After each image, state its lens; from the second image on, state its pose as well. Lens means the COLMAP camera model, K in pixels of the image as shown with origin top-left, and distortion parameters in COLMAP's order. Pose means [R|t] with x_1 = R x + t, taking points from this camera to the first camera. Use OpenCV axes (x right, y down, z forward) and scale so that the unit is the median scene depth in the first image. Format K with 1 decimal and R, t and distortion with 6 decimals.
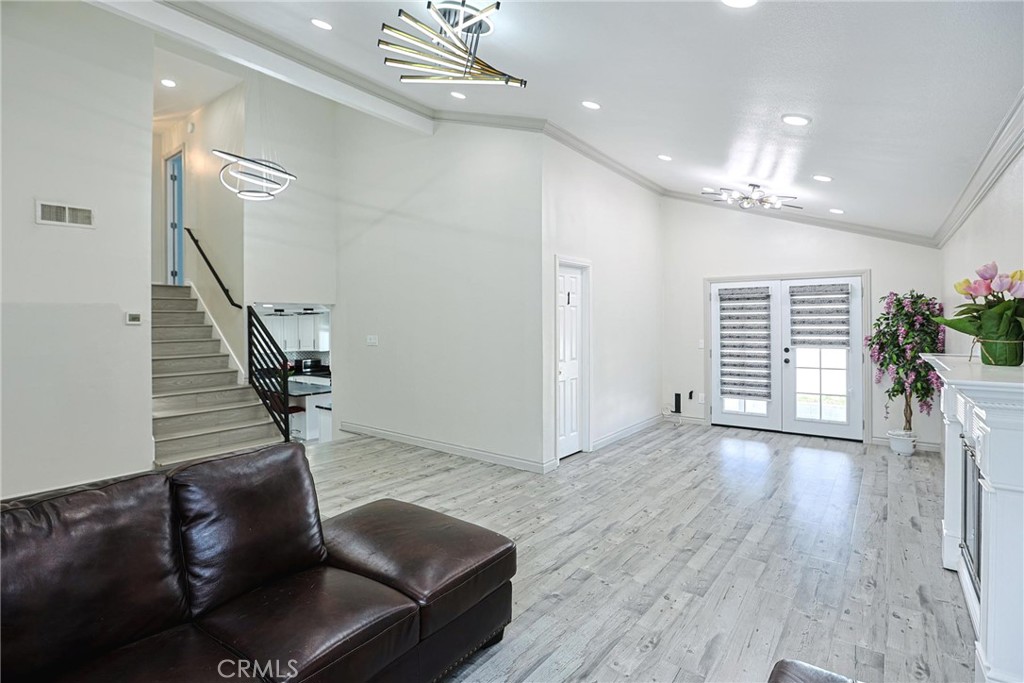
lens RADIAL K [[502.4, 0, 503.7], [0, 502.4, 321.1], [0, 0, 1]] dist [-0.049810, 0.017232]
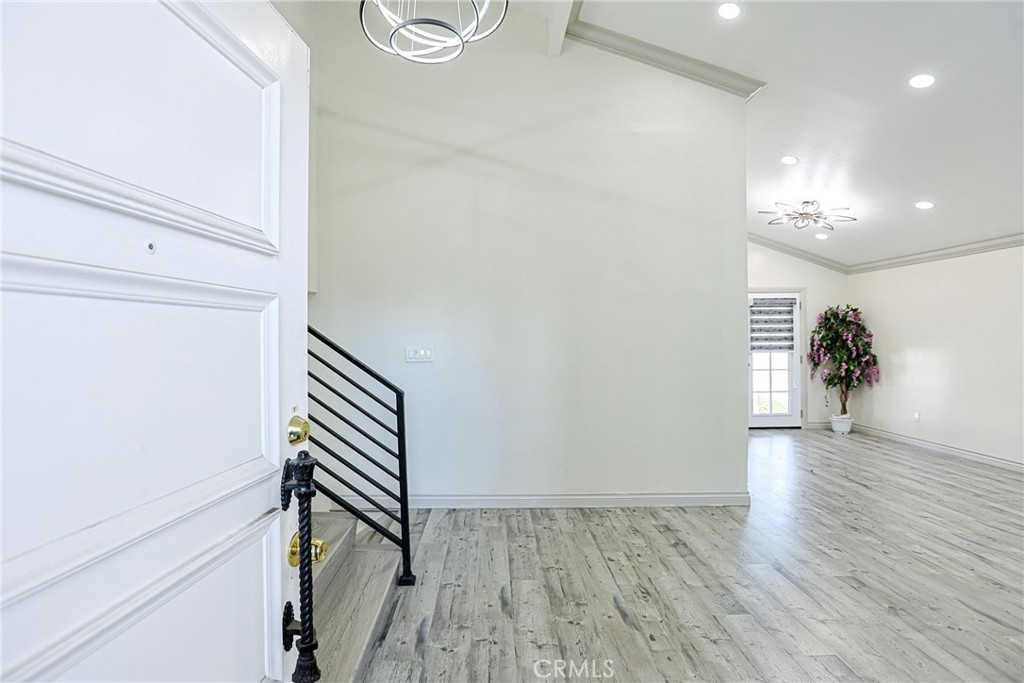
lens RADIAL K [[502.4, 0, 485.1], [0, 502.4, 344.4], [0, 0, 1]] dist [-0.049810, 0.017232]
pose [[0.785286, -0.009368, 0.619063, -0.716038], [0.001112, 0.999905, 0.013720, 0.021980], [-0.619132, -0.010086, 0.785222, 0.575225]]
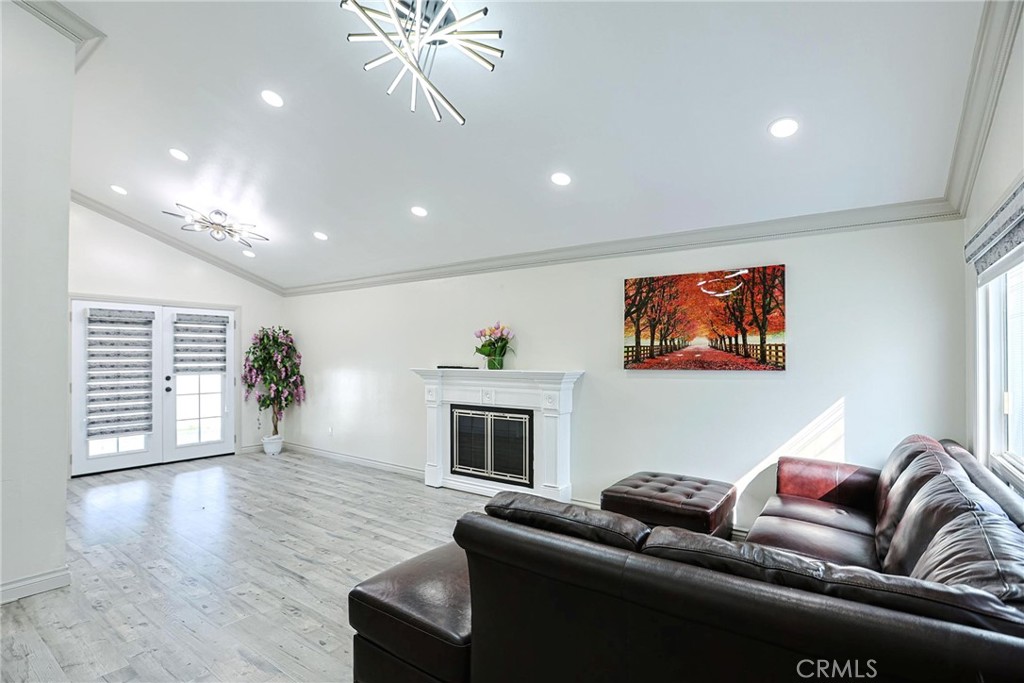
lens RADIAL K [[502.4, 0, 514.3], [0, 502.4, 346.9], [0, 0, 1]] dist [-0.049810, 0.017232]
pose [[-0.043772, 0.021468, 0.998811, -0.512013], [-0.004928, 0.999752, -0.021704, 0.017321], [-0.999029, -0.005872, -0.043655, 0.434107]]
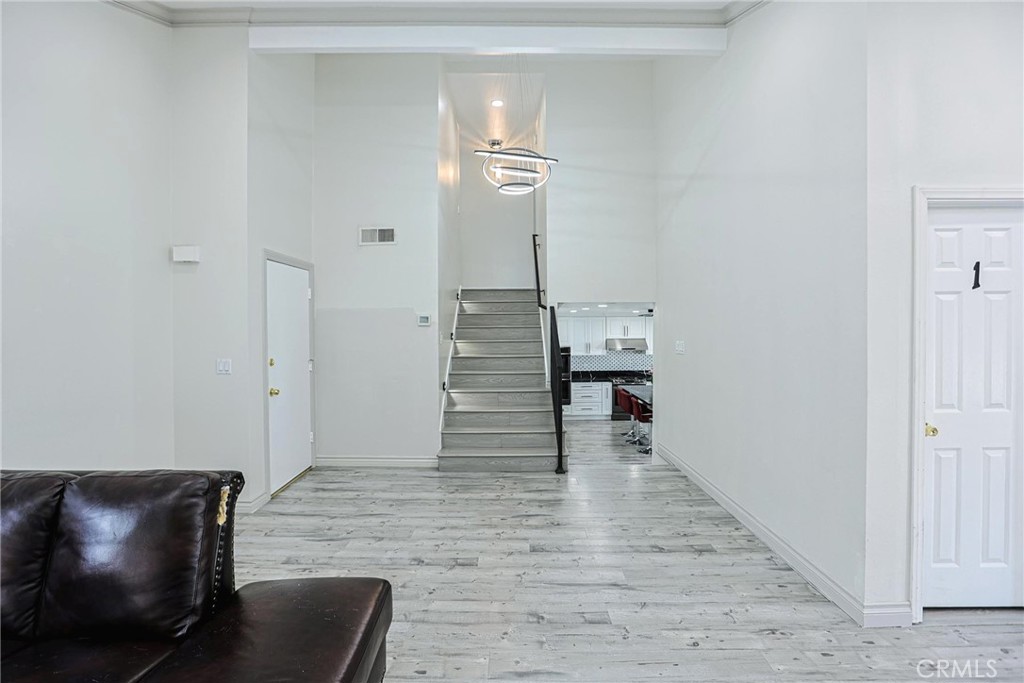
lens RADIAL K [[502.4, 0, 499.3], [0, 502.4, 328.4], [0, 0, 1]] dist [-0.049810, 0.017232]
pose [[0.608064, 0.010896, -0.793813, 0.223293], [0.004143, 0.999849, 0.016897, -0.005259], [0.793877, -0.013563, 0.607927, 0.378984]]
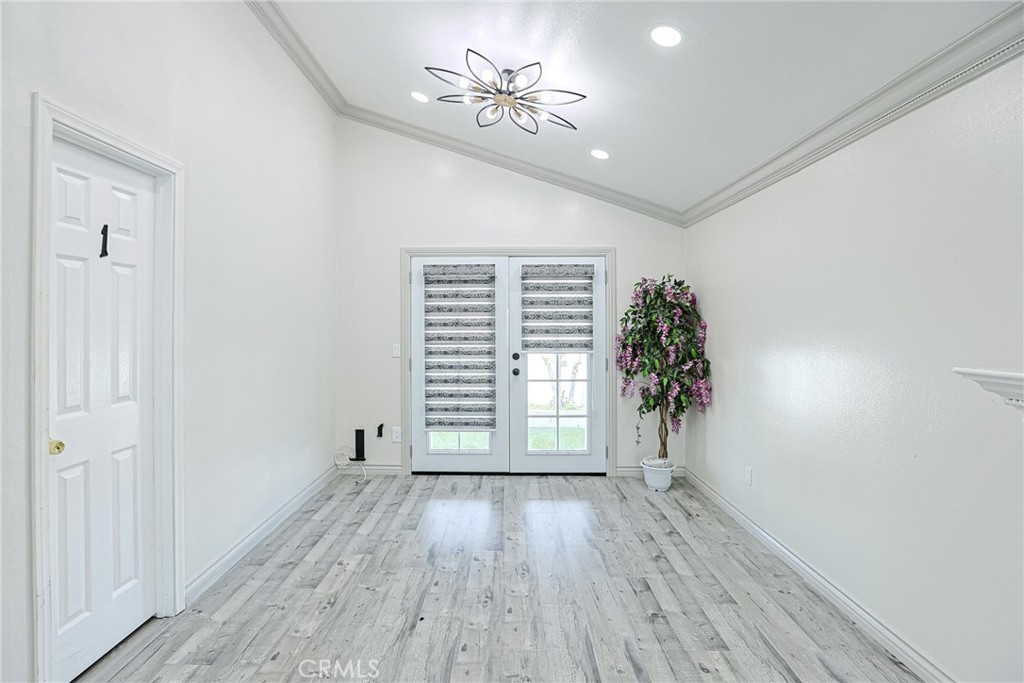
lens RADIAL K [[502.4, 0, 500.3], [0, 502.4, 323.8], [0, 0, 1]] dist [-0.049810, 0.017232]
pose [[0.794768, 0.005483, 0.606889, 0.145964], [-0.005507, 0.999983, -0.001823, 0.016483], [-0.606889, -0.001894, 0.794785, 0.536773]]
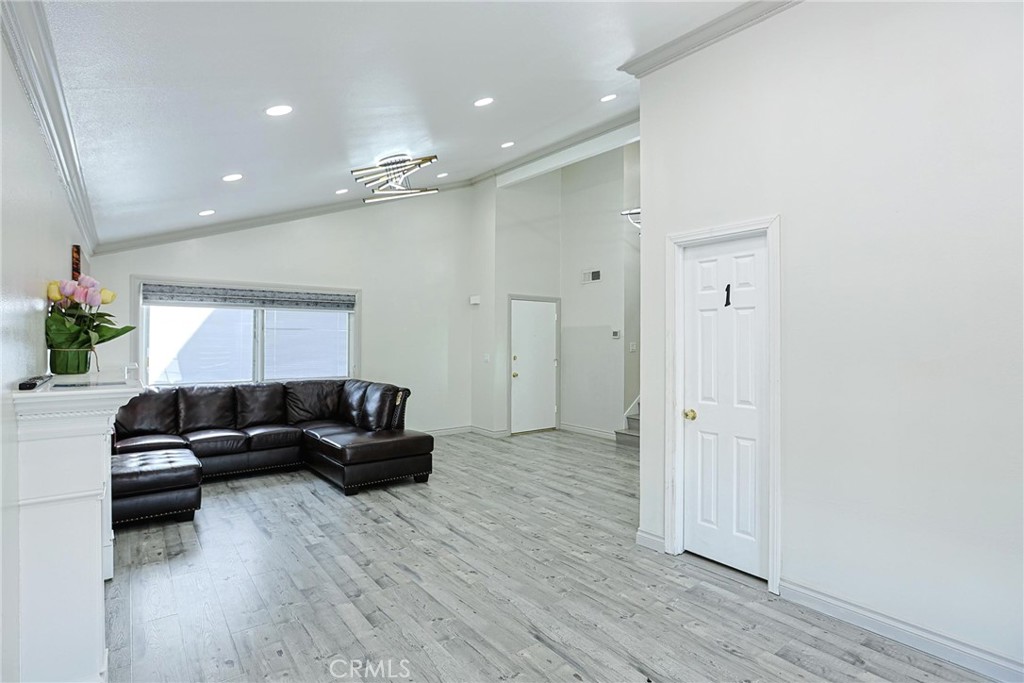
lens RADIAL K [[502.4, 0, 504.6], [0, 502.4, 336.5], [0, 0, 1]] dist [-0.049810, 0.017232]
pose [[-0.248442, -0.002460, -0.968644, 0.763368], [-0.003048, 0.999994, -0.001757, 0.004155], [0.968642, 0.002516, -0.248448, 0.910002]]
